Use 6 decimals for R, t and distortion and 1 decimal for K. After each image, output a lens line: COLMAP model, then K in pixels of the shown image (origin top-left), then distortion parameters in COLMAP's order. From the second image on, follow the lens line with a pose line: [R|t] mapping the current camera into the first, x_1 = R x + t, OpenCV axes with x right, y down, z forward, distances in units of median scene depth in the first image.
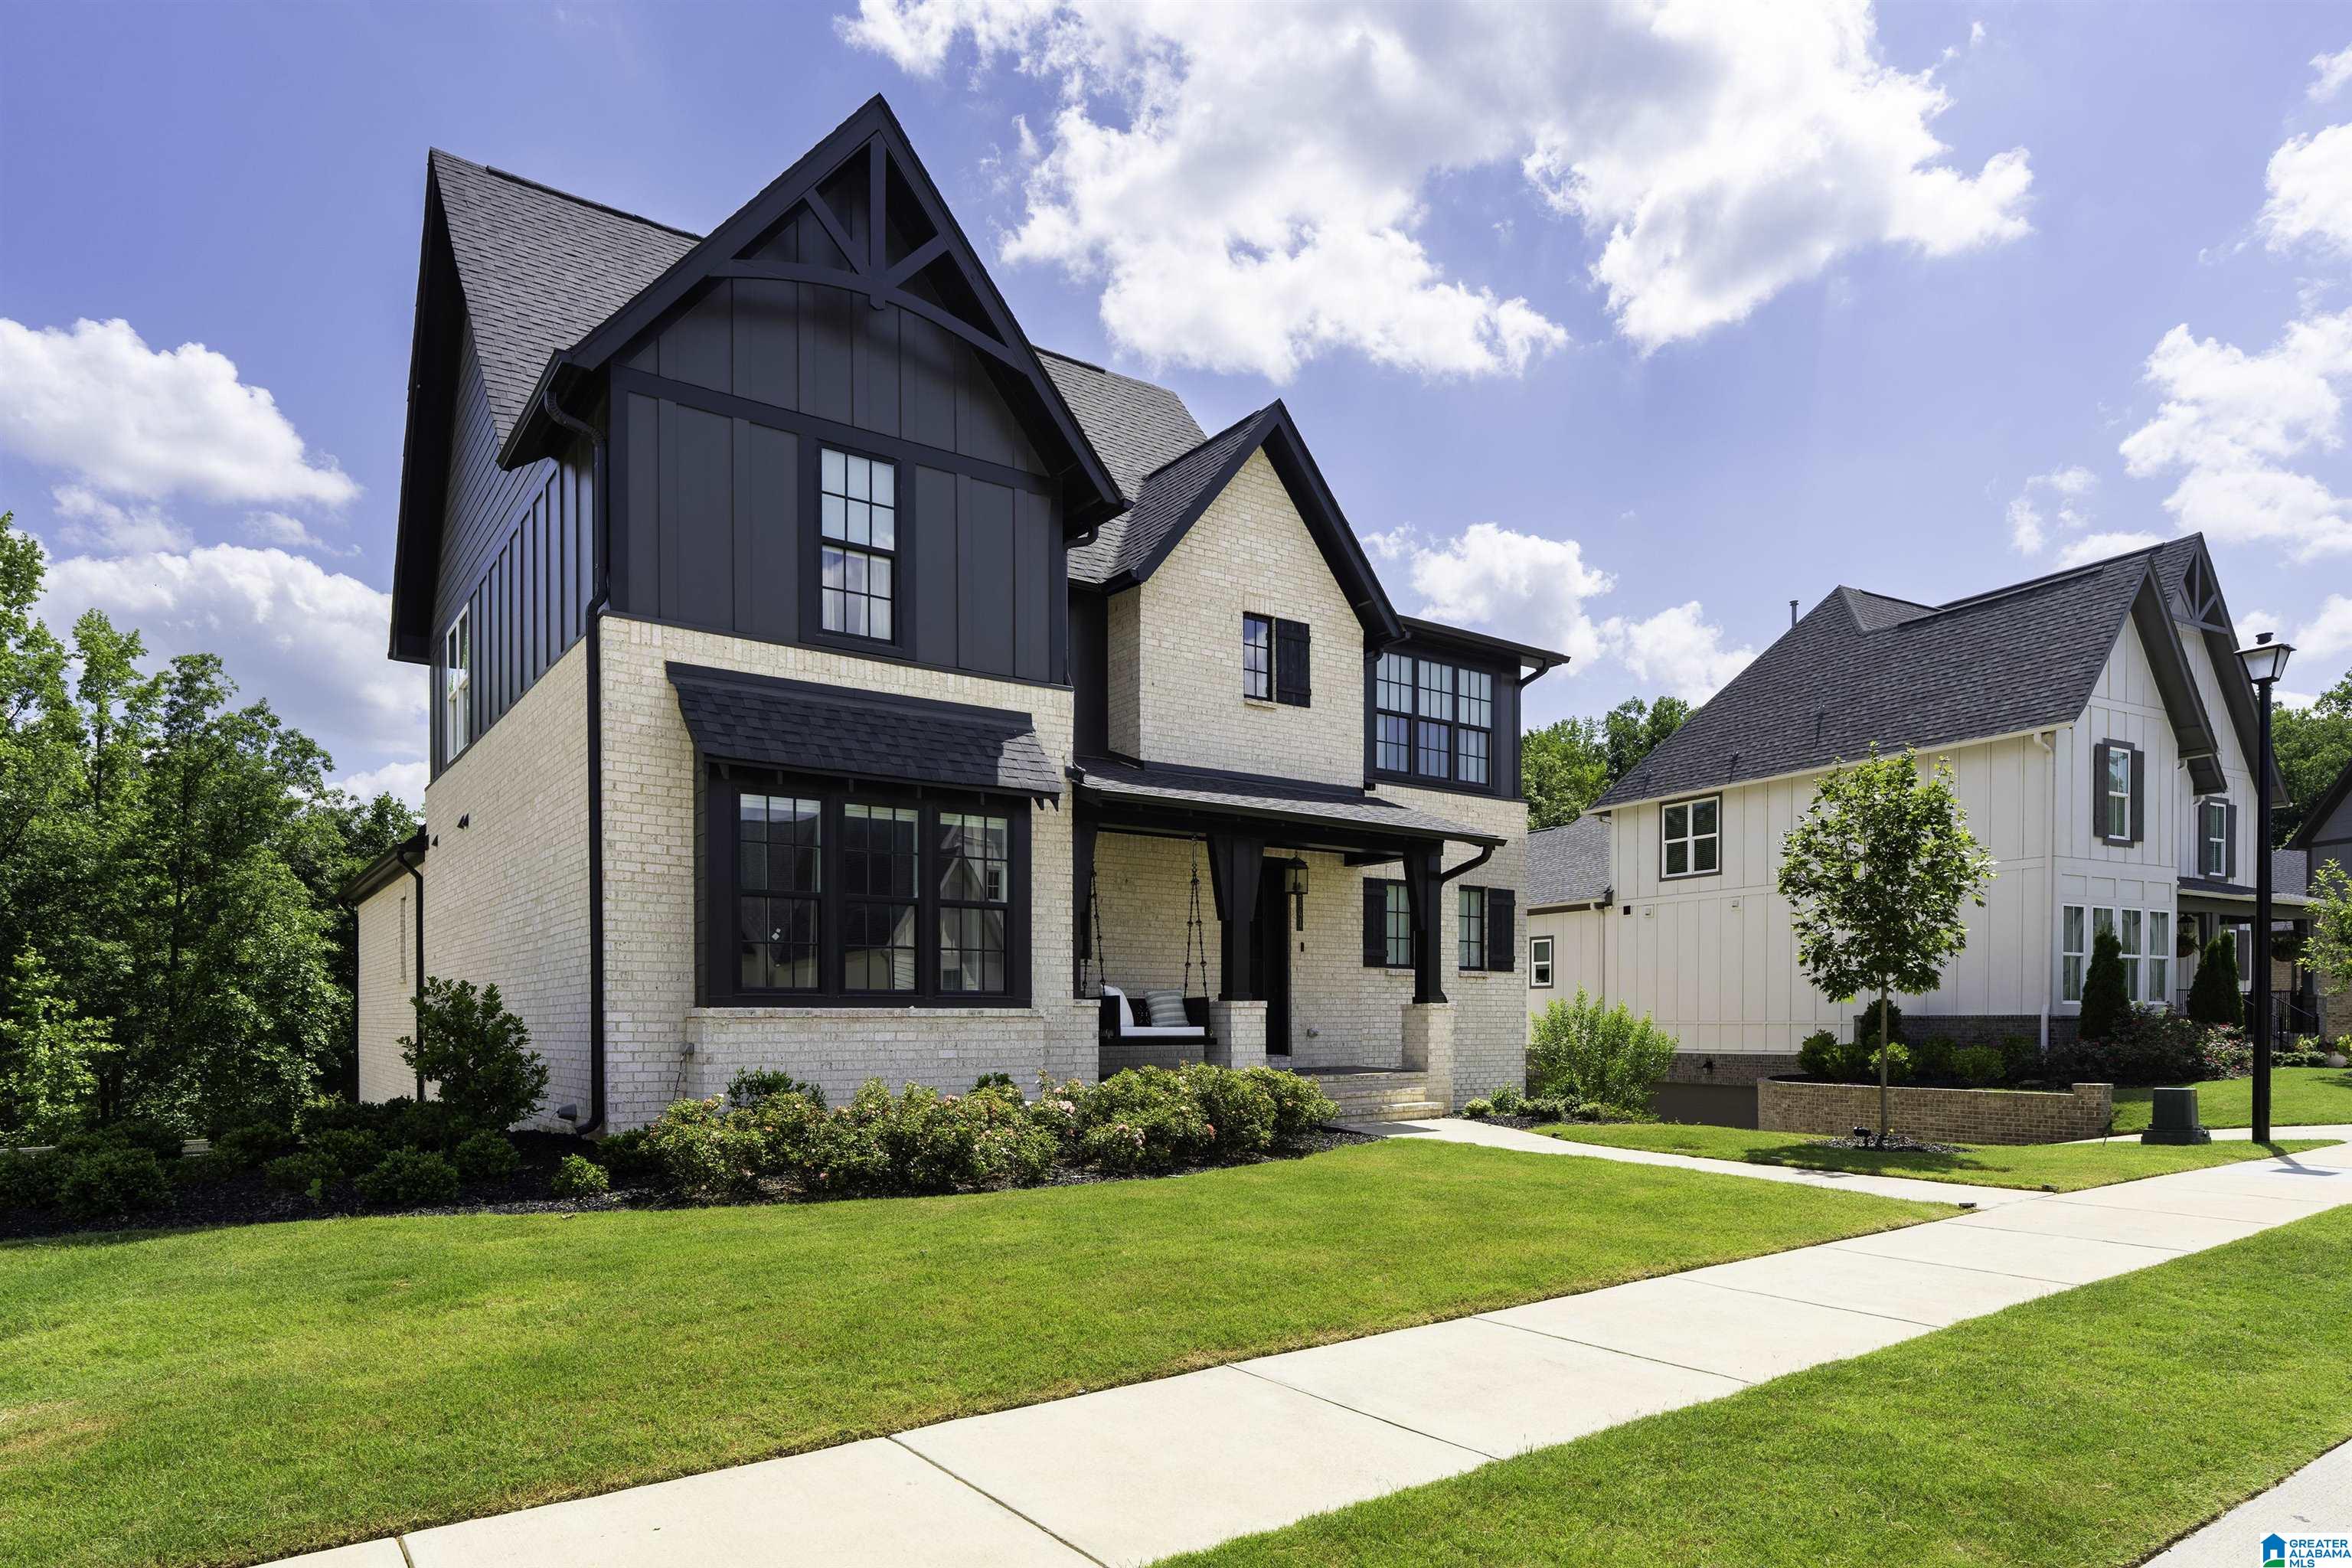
lens RADIAL K [[1339.3, 0, 1157.7], [0, 1339.3, 1022.5], [0, 0, 1]] dist [-0.019142, -0.000686]
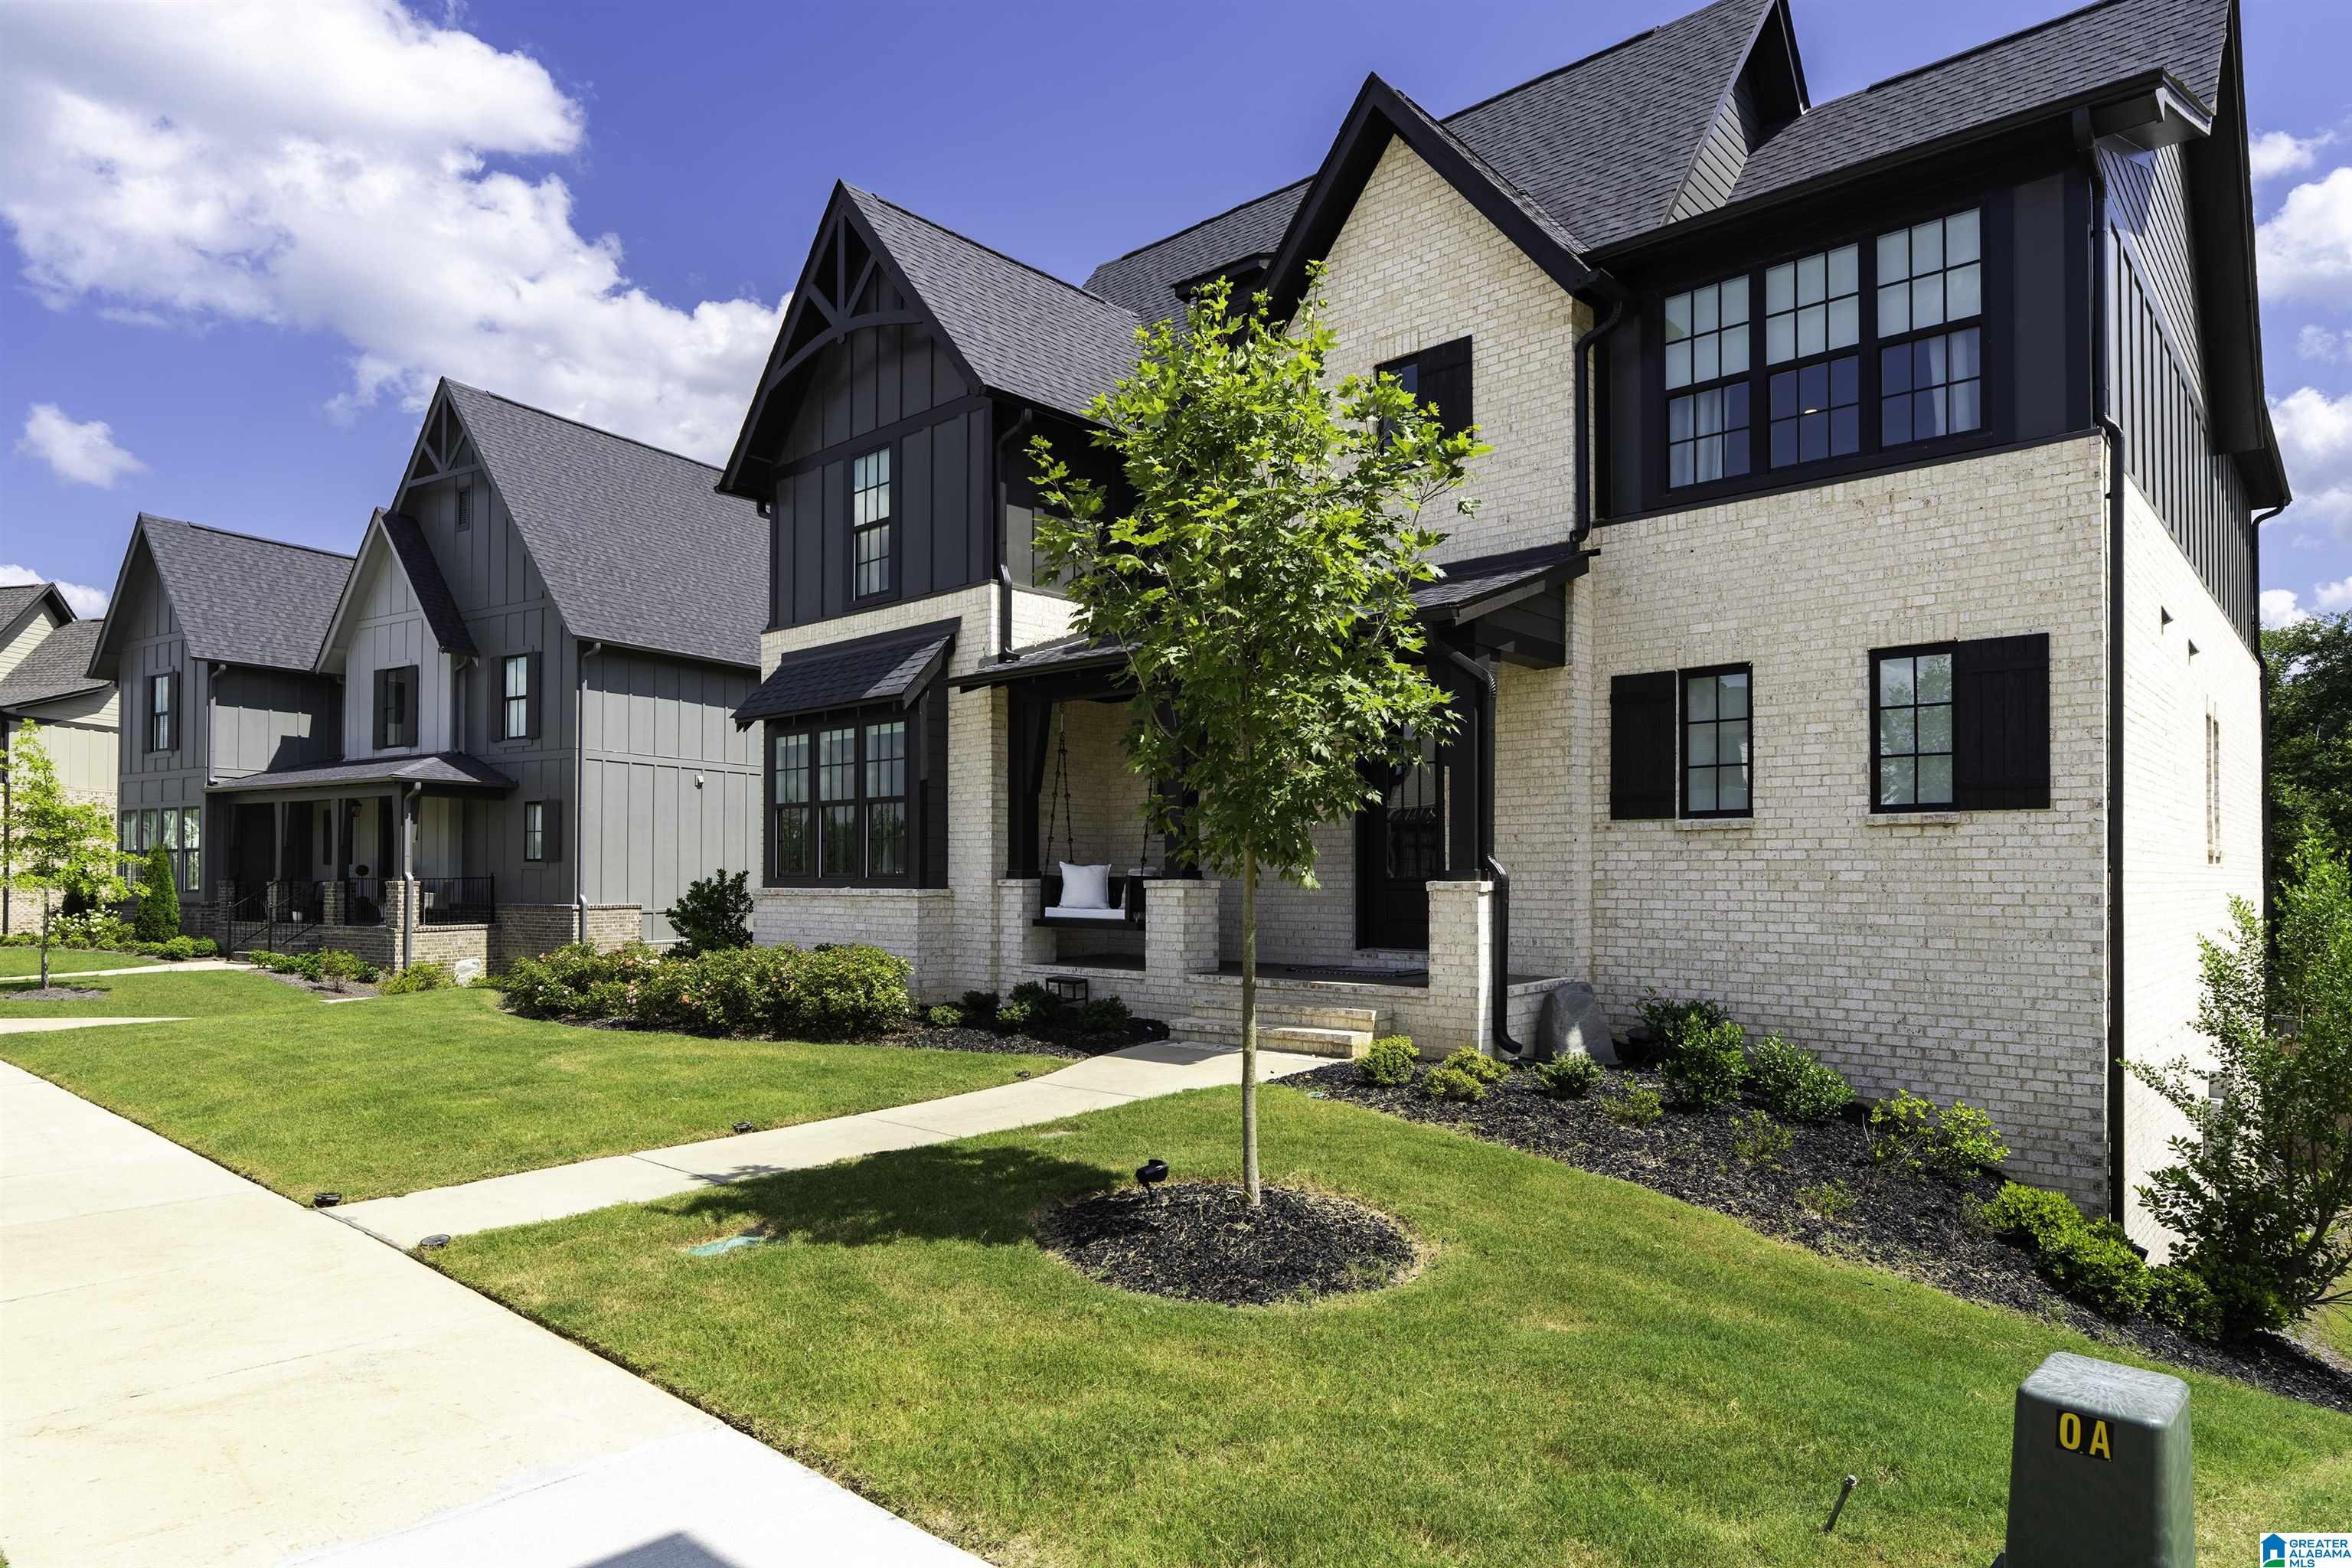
lens RADIAL K [[1339.3, 0, 1182.2], [0, 1339.3, 840.5], [0, 0, 1]] dist [-0.019142, -0.000686]
pose [[0.230081, -0.027145, -0.972793, 1.042061], [-0.003025, 0.999586, -0.028608, -0.019641], [0.973167, 0.009525, 0.229903, 0.969561]]
